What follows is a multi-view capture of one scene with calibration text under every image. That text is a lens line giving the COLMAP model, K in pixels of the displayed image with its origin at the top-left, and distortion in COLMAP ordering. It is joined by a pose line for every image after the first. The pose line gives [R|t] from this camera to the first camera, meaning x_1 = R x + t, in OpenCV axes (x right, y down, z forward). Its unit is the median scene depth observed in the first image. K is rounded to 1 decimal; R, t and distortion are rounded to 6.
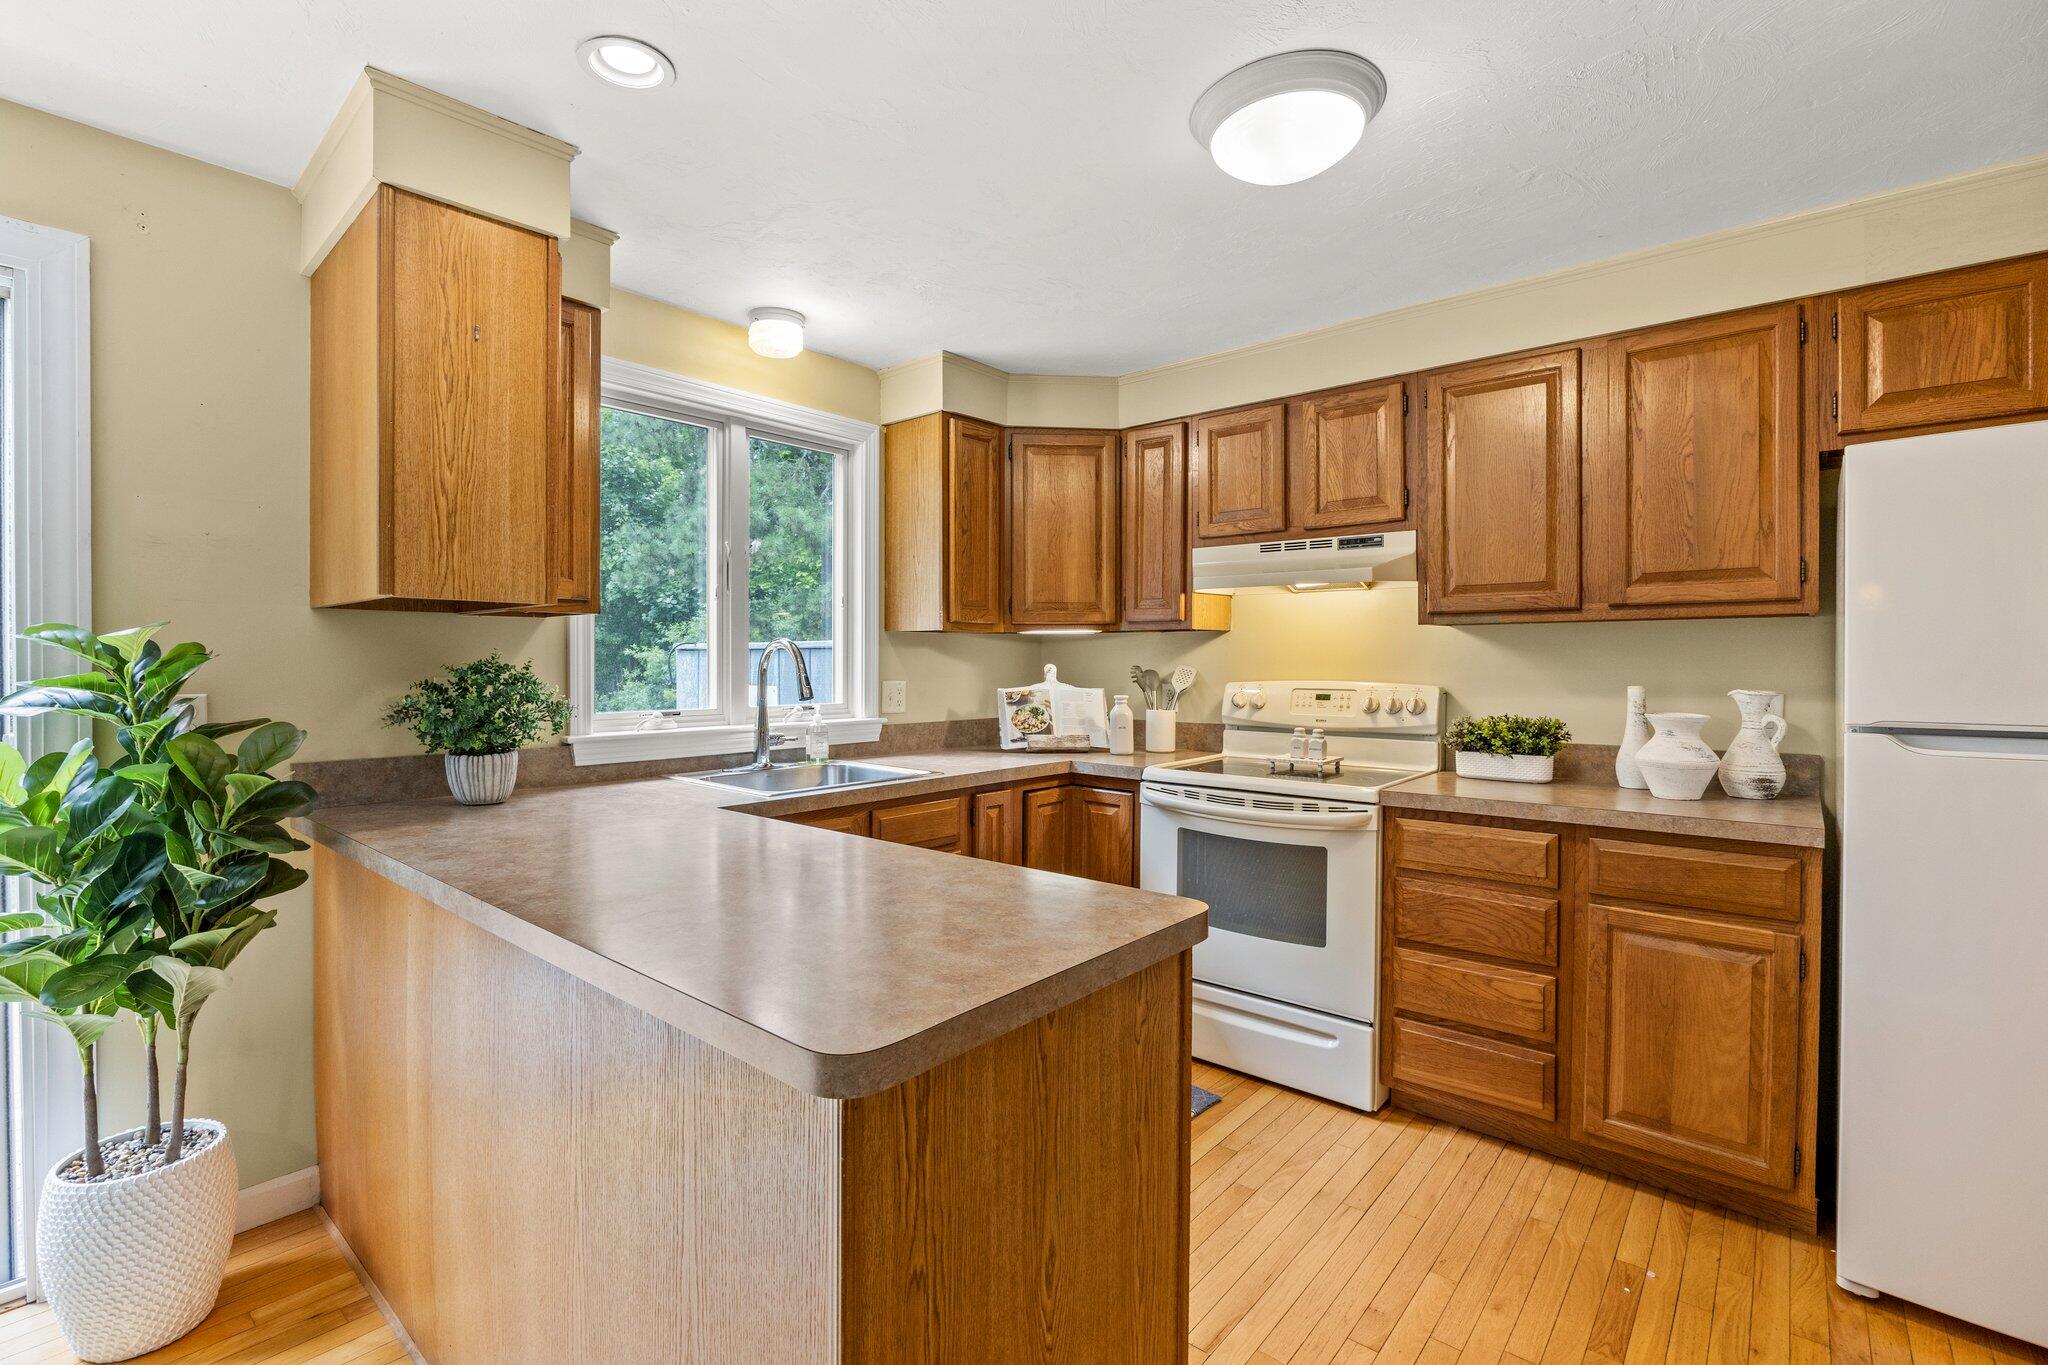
lens RADIAL K [[920.5, 0, 960.7], [0, 920.5, 669.1], [0, 0, 1]] dist [-0.013654, -0.000751]
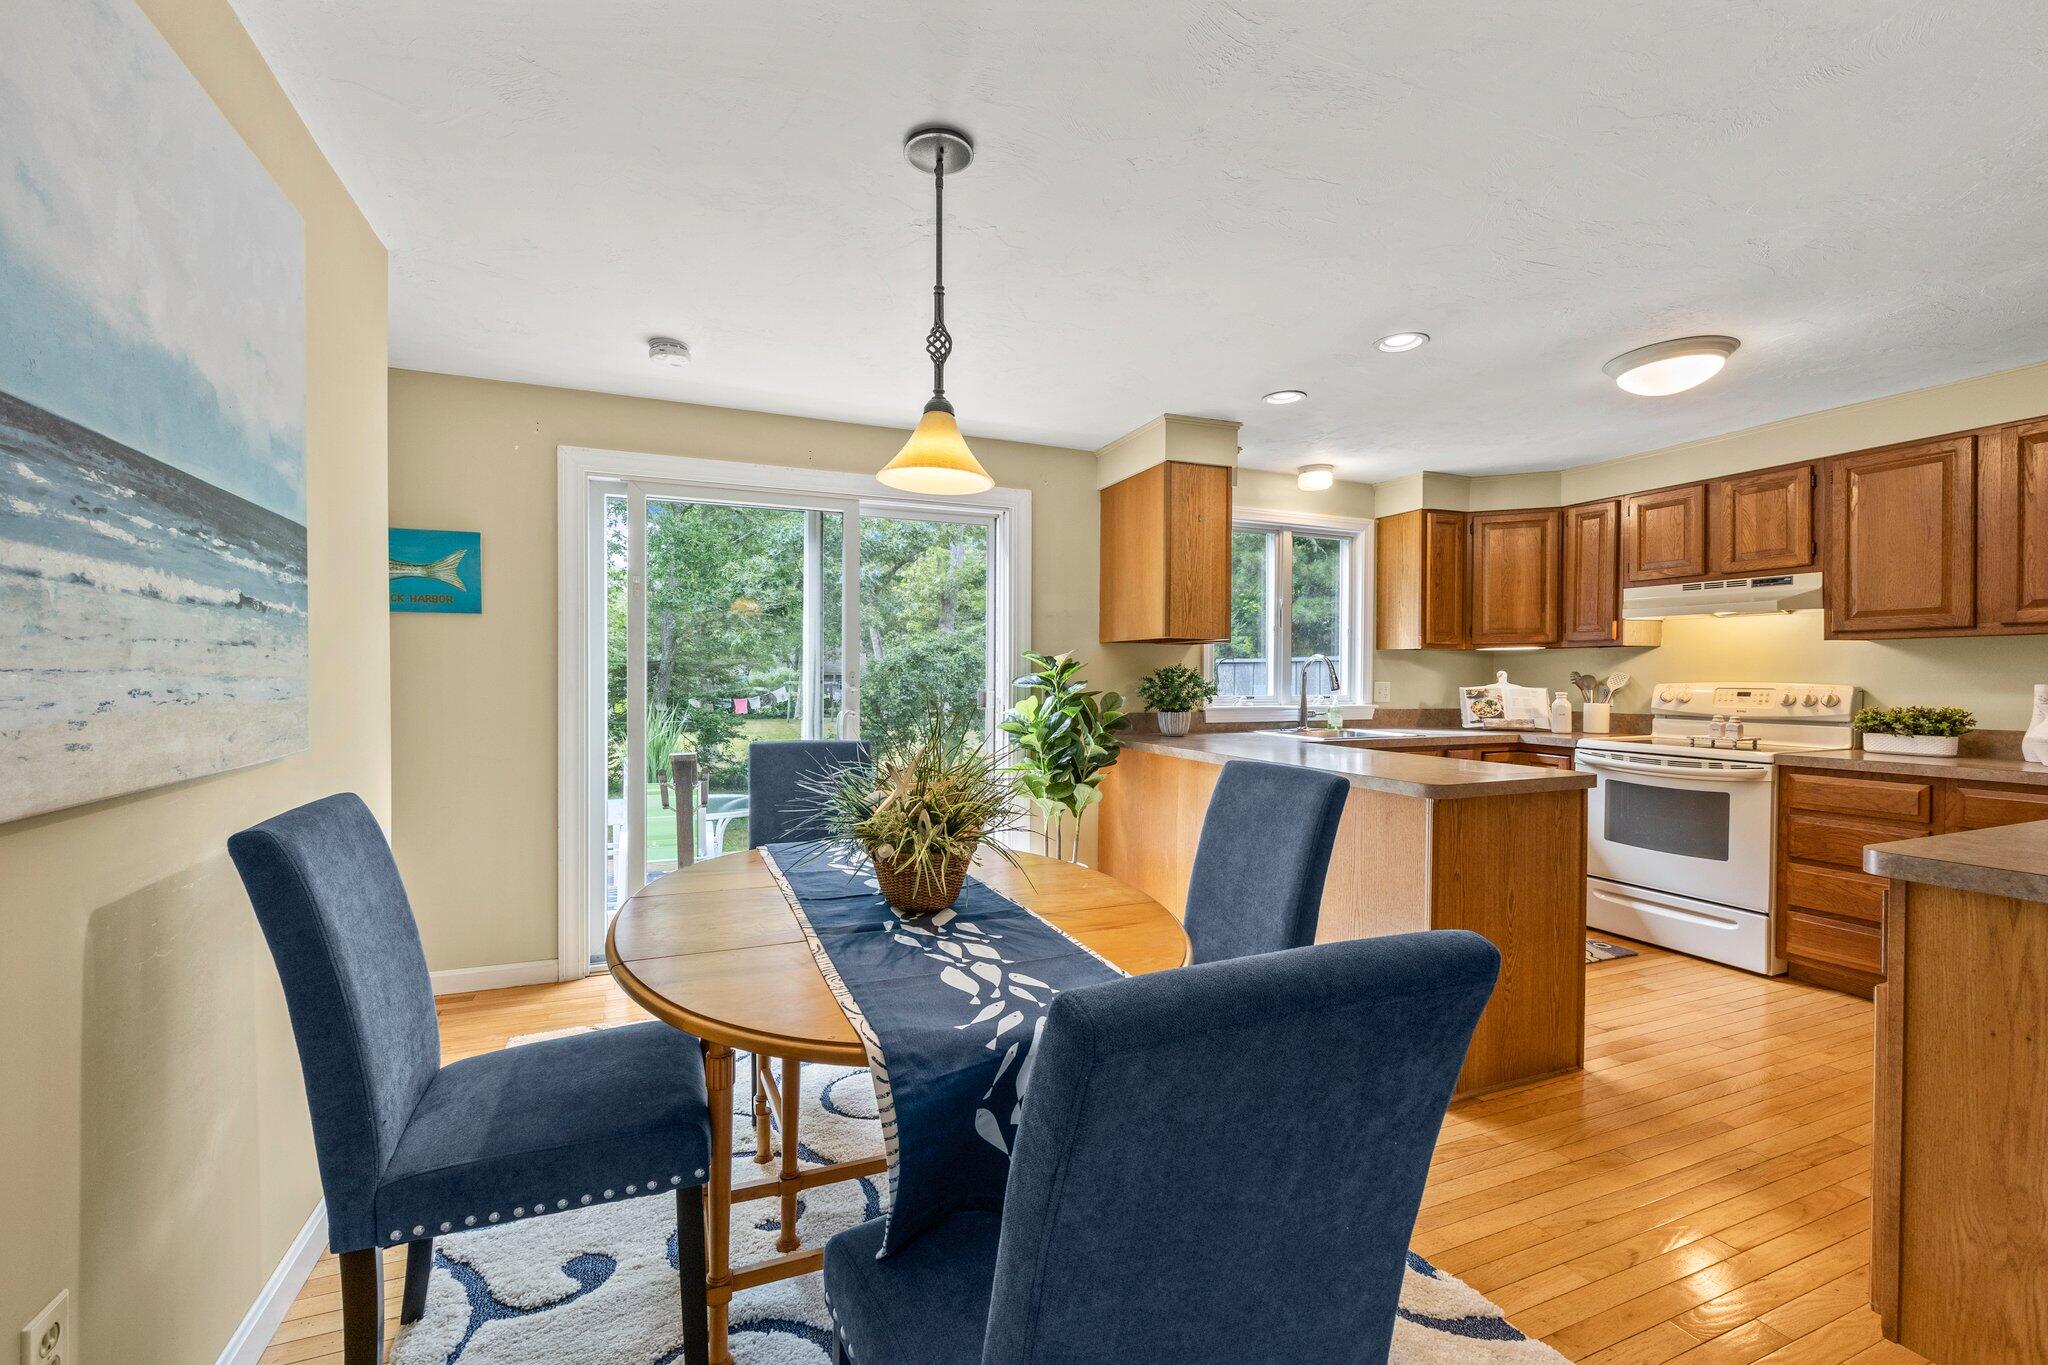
lens RADIAL K [[790.5, 0, 972.5], [0, 790.5, 684.9], [0, 0, 1]] dist [-0.001465, 0.000355]
pose [[0.885921, 0.007789, -0.463770, -0.086775], [-0.007047, 0.999970, 0.003333, 0.024468], [0.463782, 0.000315, 0.885949, -0.660273]]
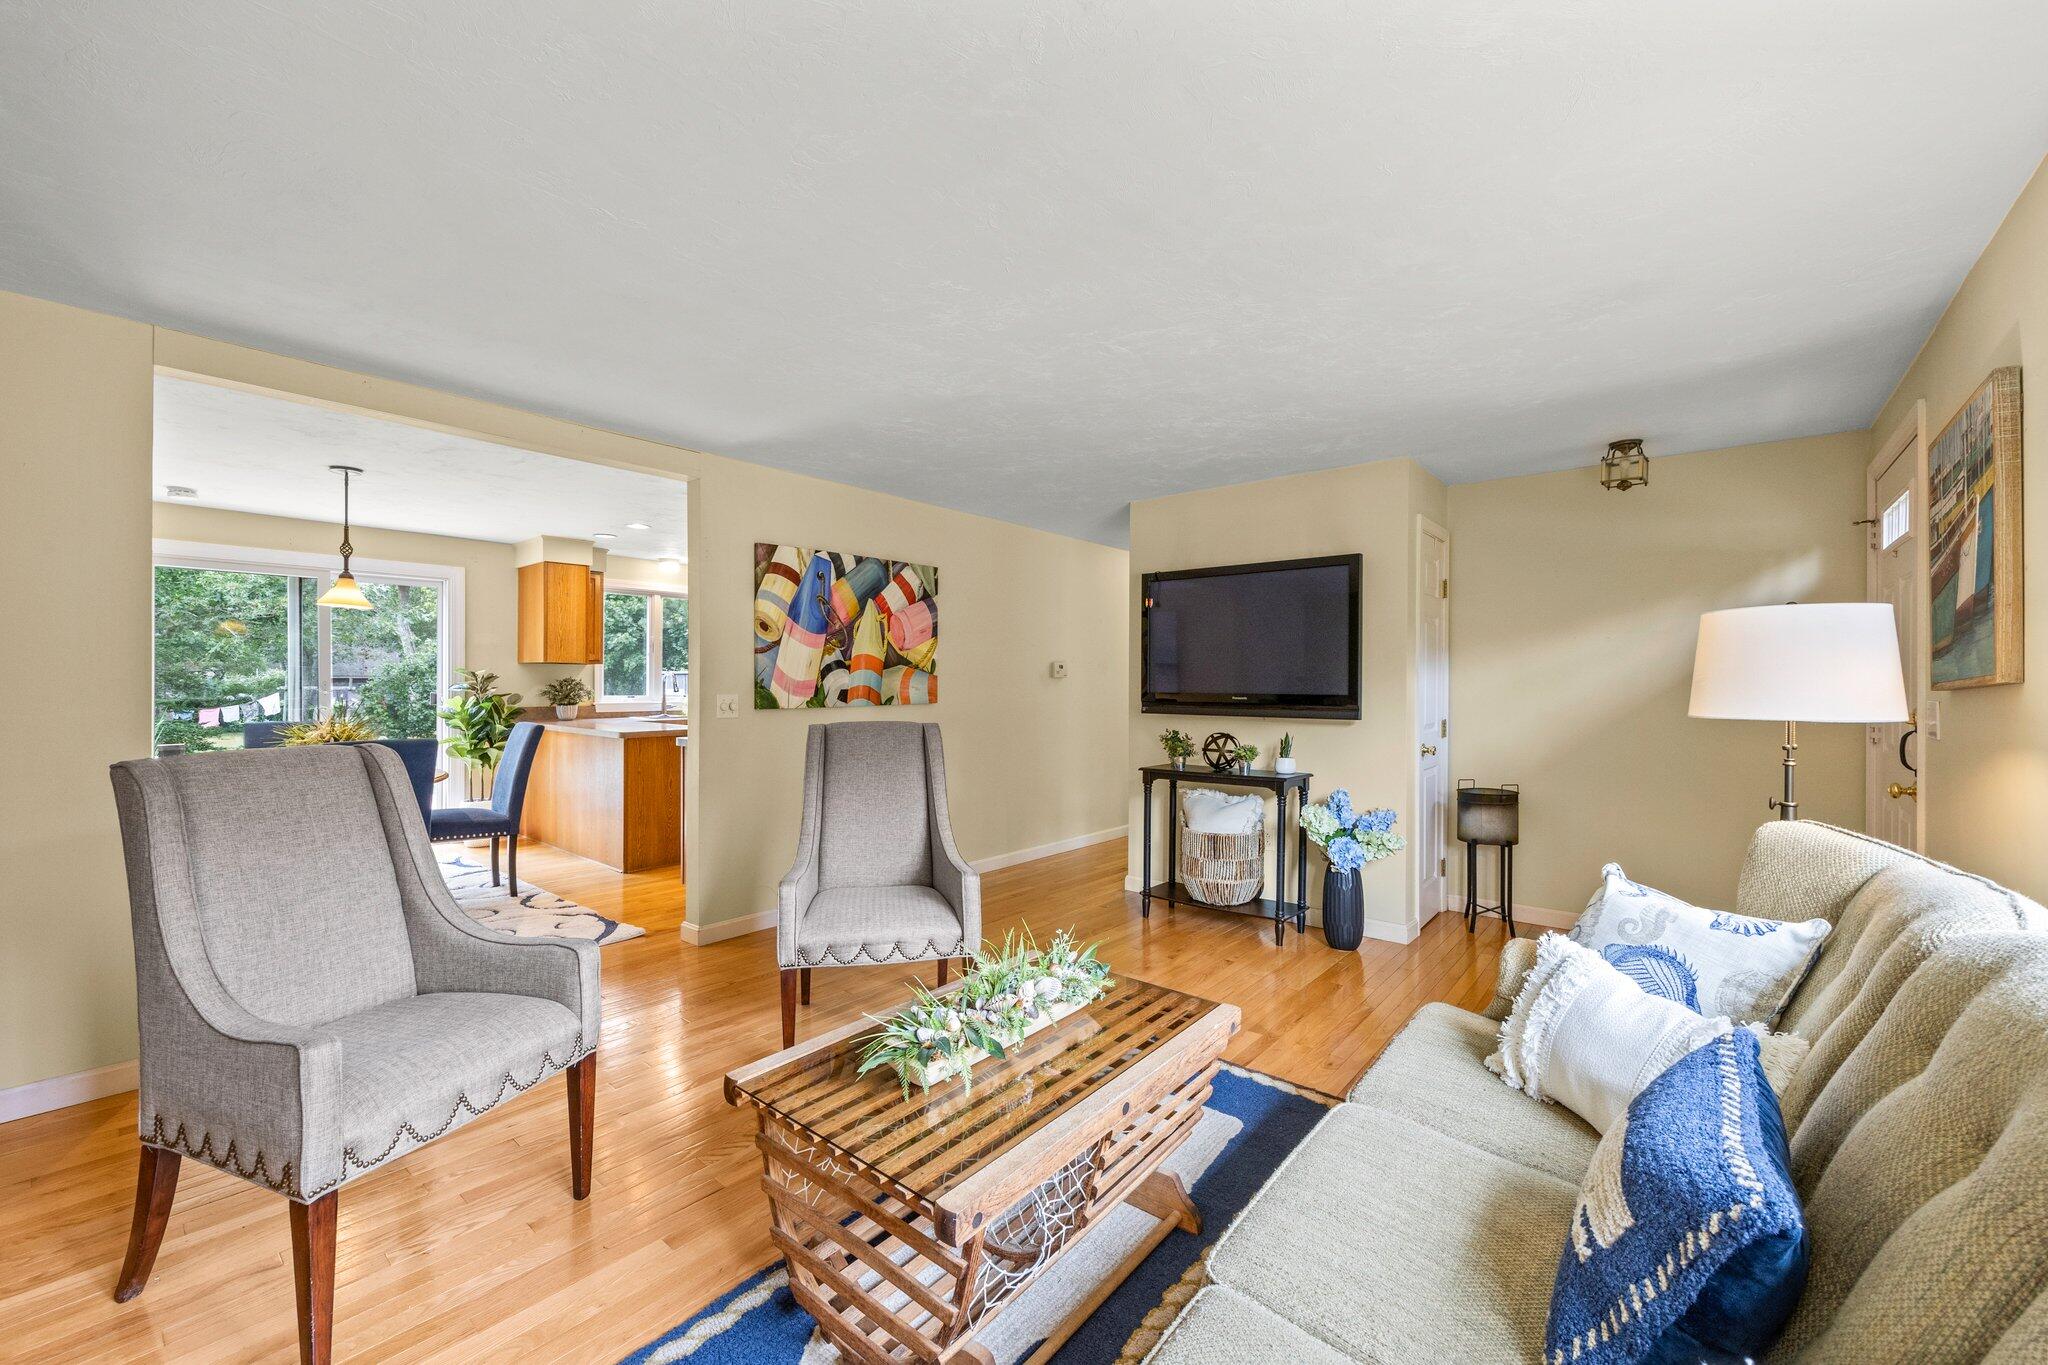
lens RADIAL K [[790.5, 0, 945.2], [0, 790.5, 672.4], [0, 0, 1]] dist [-0.001465, 0.000355]
pose [[0.999865, 0.004473, -0.015779, 0.796451], [-0.004787, 0.999790, -0.019903, 0.017995], [0.015687, 0.019976, 0.999677, -1.639449]]
